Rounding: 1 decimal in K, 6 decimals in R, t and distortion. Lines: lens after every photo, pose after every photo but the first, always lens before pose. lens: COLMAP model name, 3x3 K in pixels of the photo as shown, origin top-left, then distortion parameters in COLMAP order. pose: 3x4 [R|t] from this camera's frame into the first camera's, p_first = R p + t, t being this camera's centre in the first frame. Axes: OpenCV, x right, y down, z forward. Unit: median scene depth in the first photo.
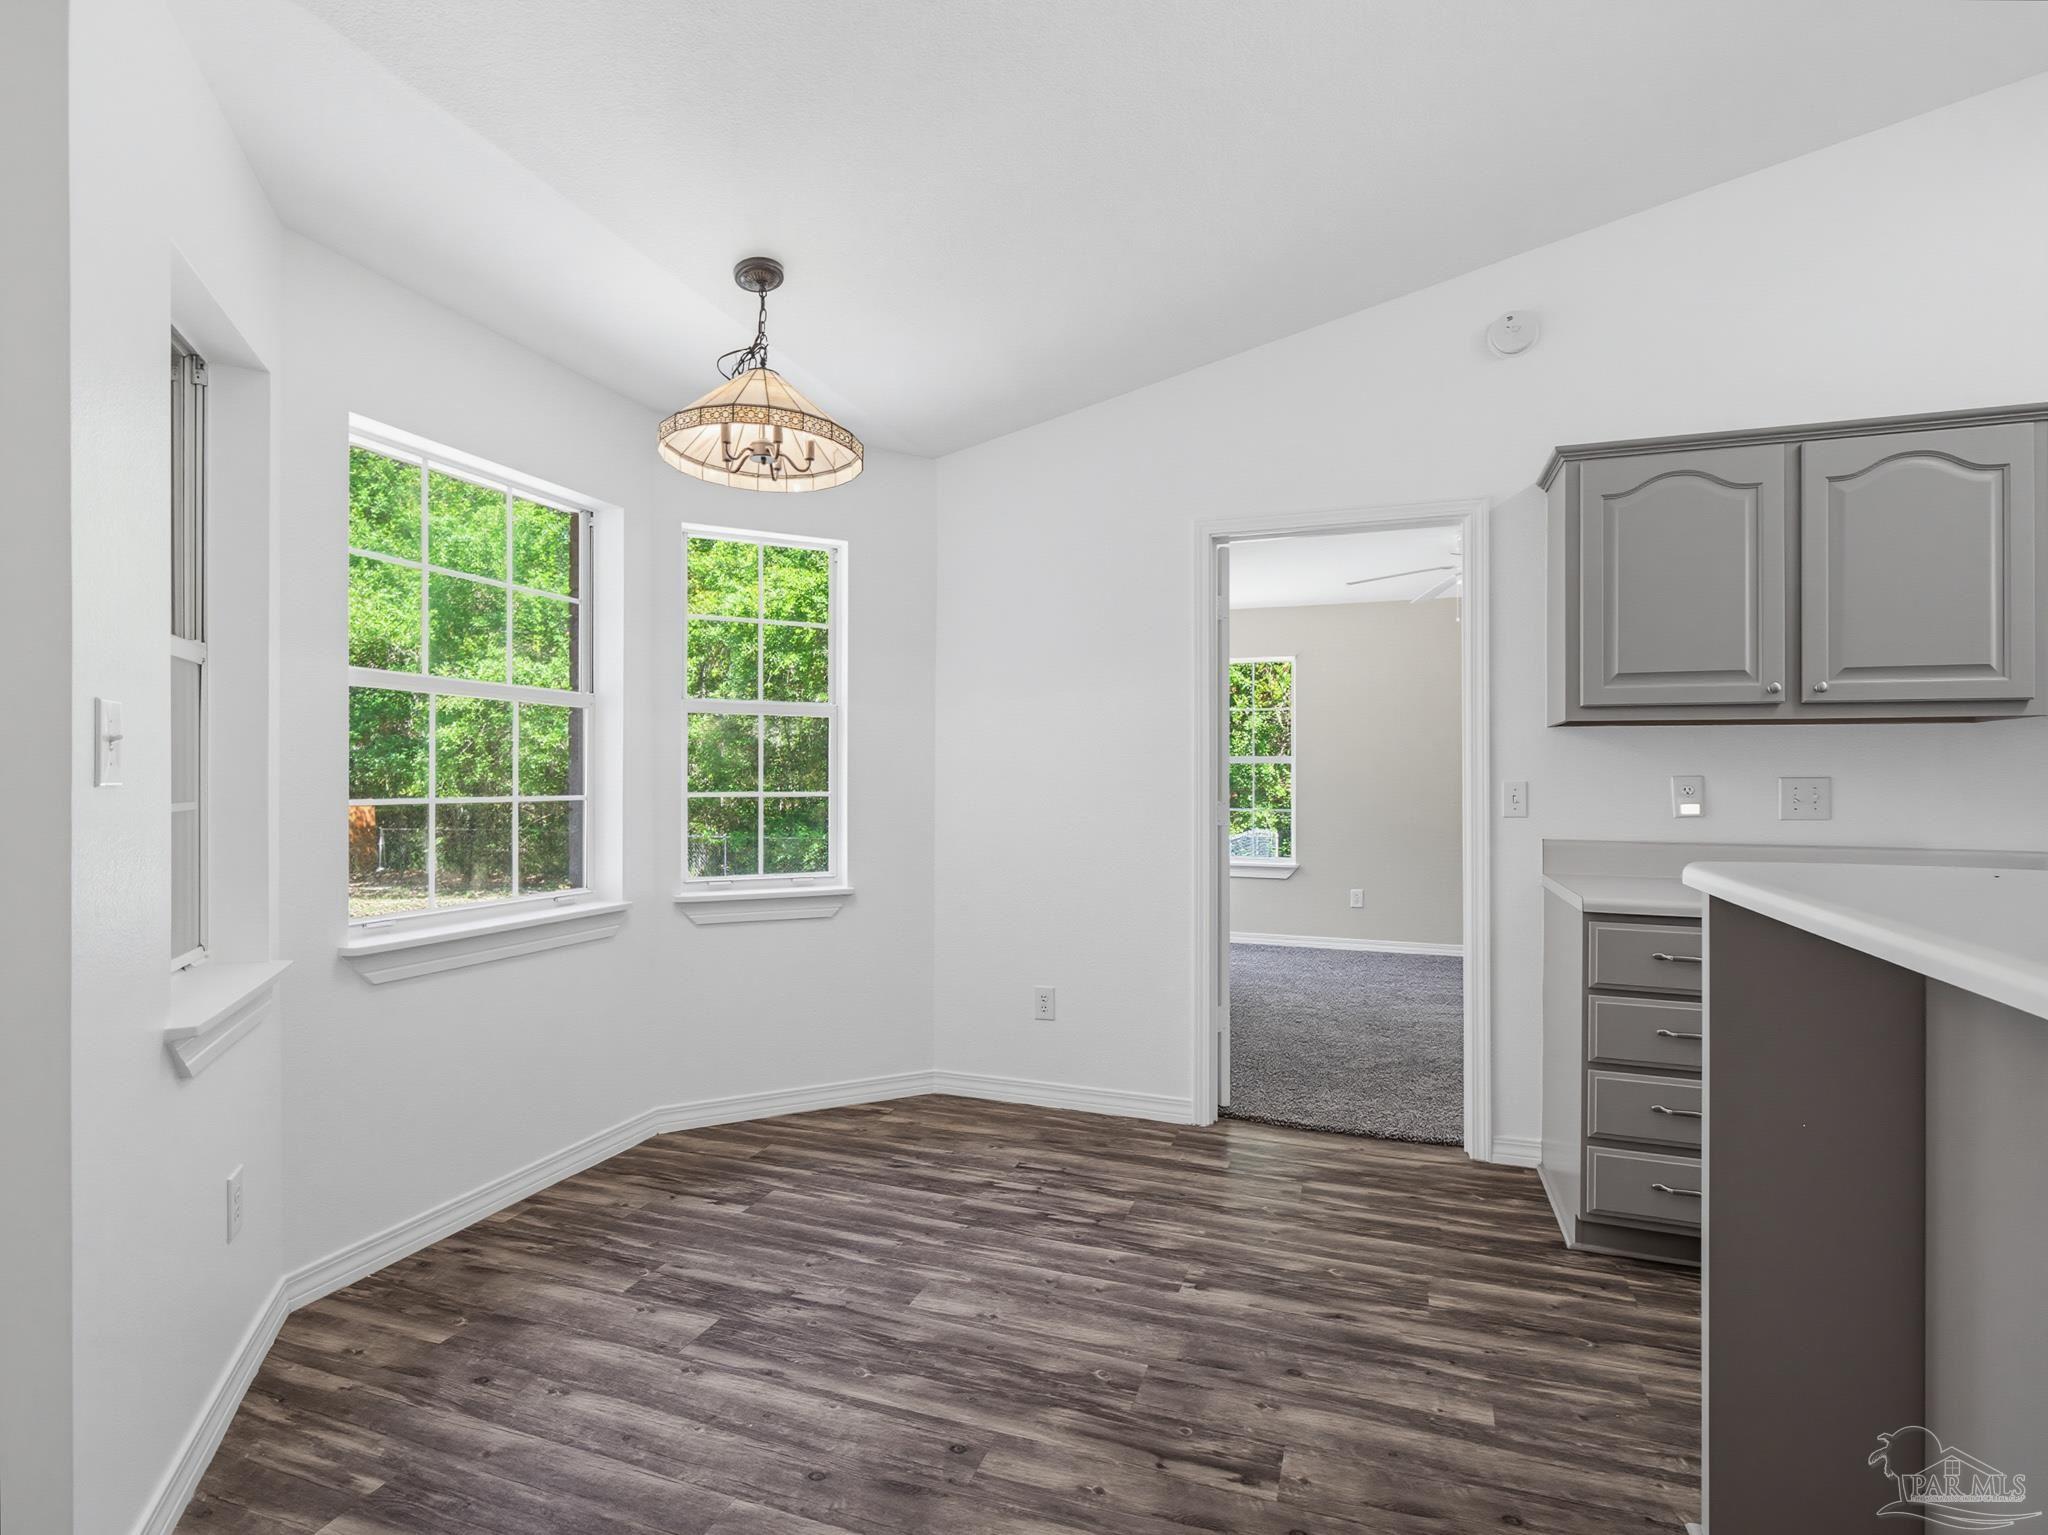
lens RADIAL K [[976.6, 0, 1047.0], [0, 976.6, 768.4], [0, 0, 1]] dist [-0.001192, -0.000561]
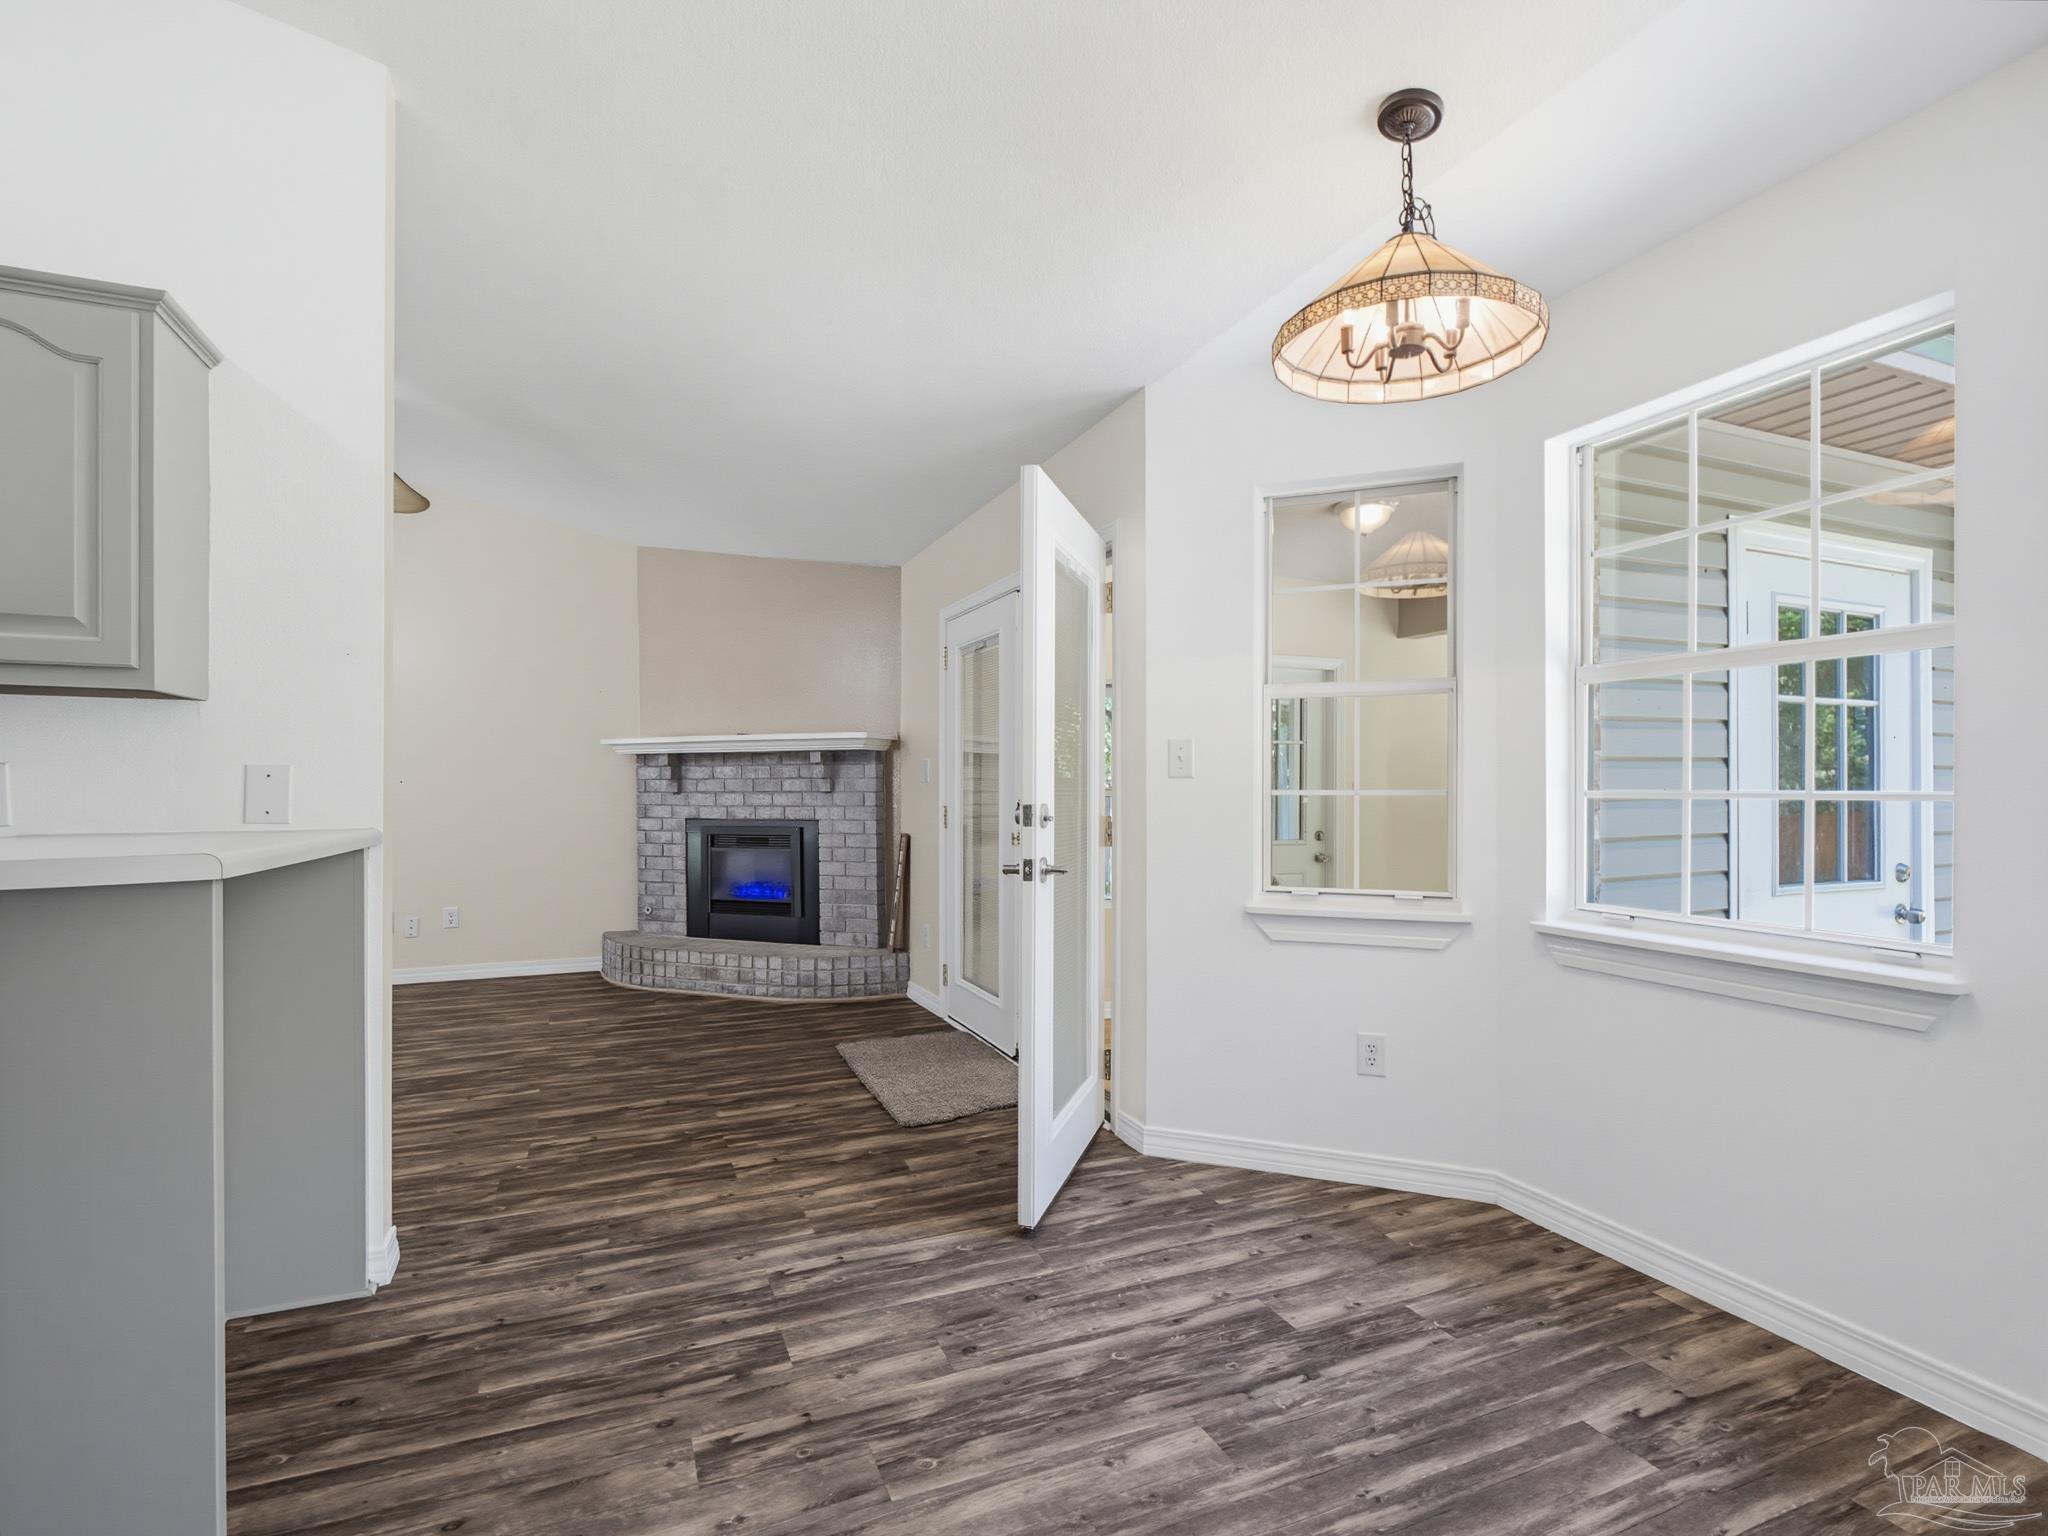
lens RADIAL K [[1004.4, 0, 1029.6], [0, 1004.4, 786.7], [0, 0, 1]] dist [-0.001562, -0.000238]
pose [[-0.745470, -0.003286, -0.666532, 0.491833], [0.005829, 0.999917, -0.011450, 0.034181], [0.666514, -0.012421, -0.745389, 1.468160]]
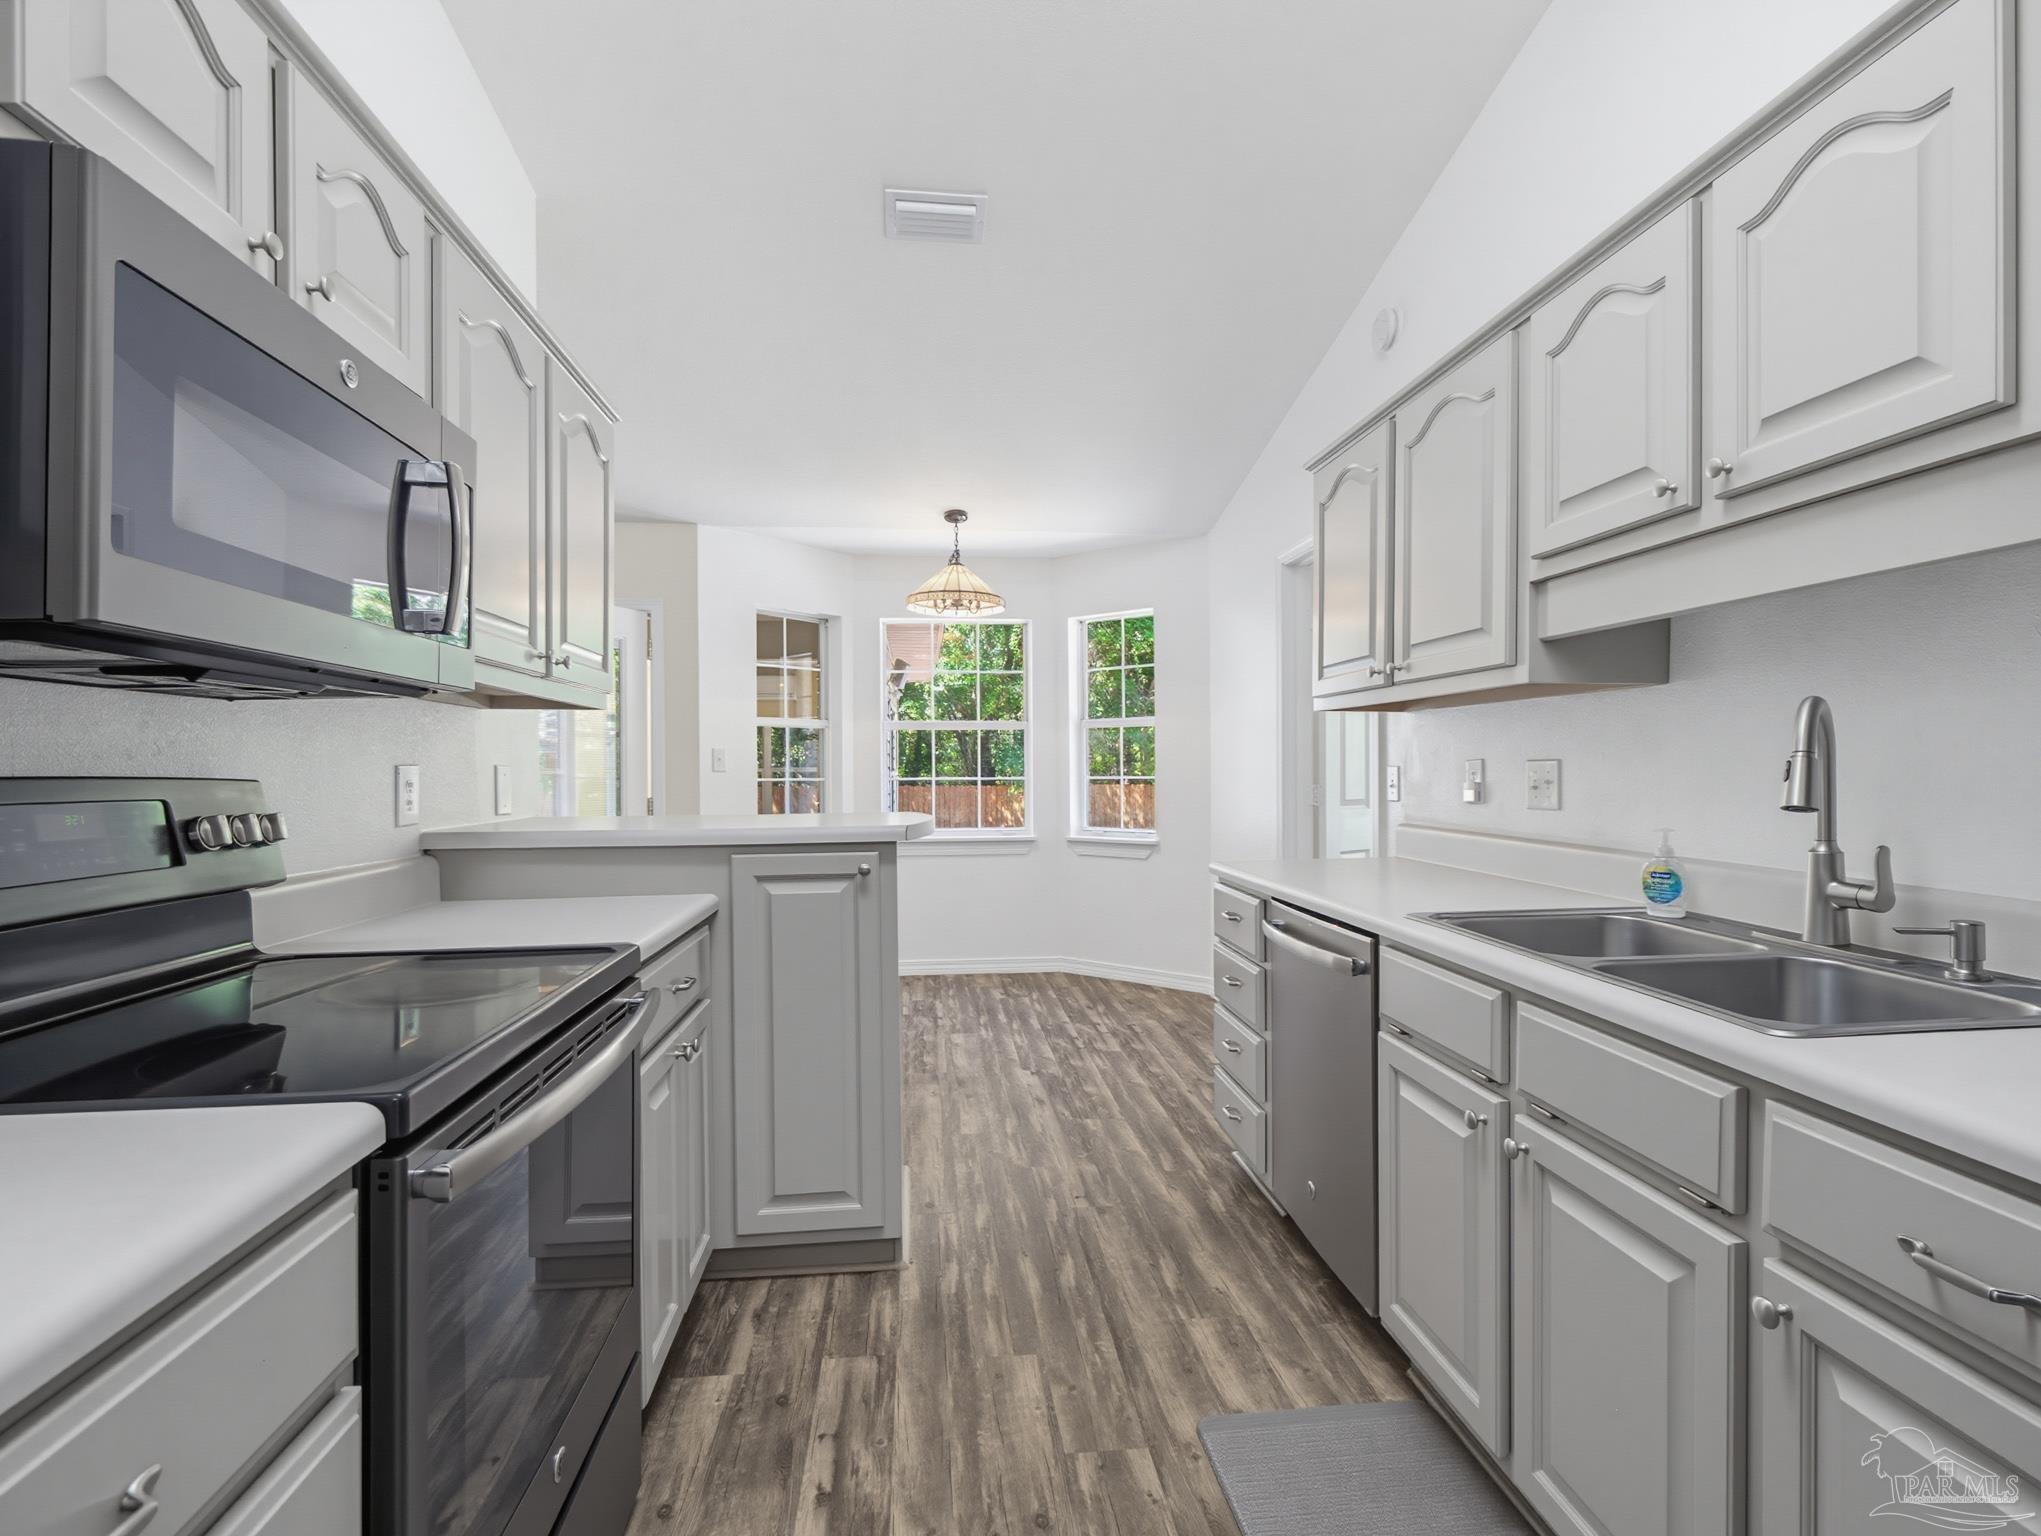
lens RADIAL K [[997.3, 0, 1020.5], [0, 997.3, 768.0], [0, 0, 1]] dist [-0.000647, -0.000544]
pose [[0.416953, -0.005156, -0.908914, 1.699530], [0.016191, 0.999867, 0.001756, 0.007700], [0.908784, -0.015448, 0.416981, 0.278894]]
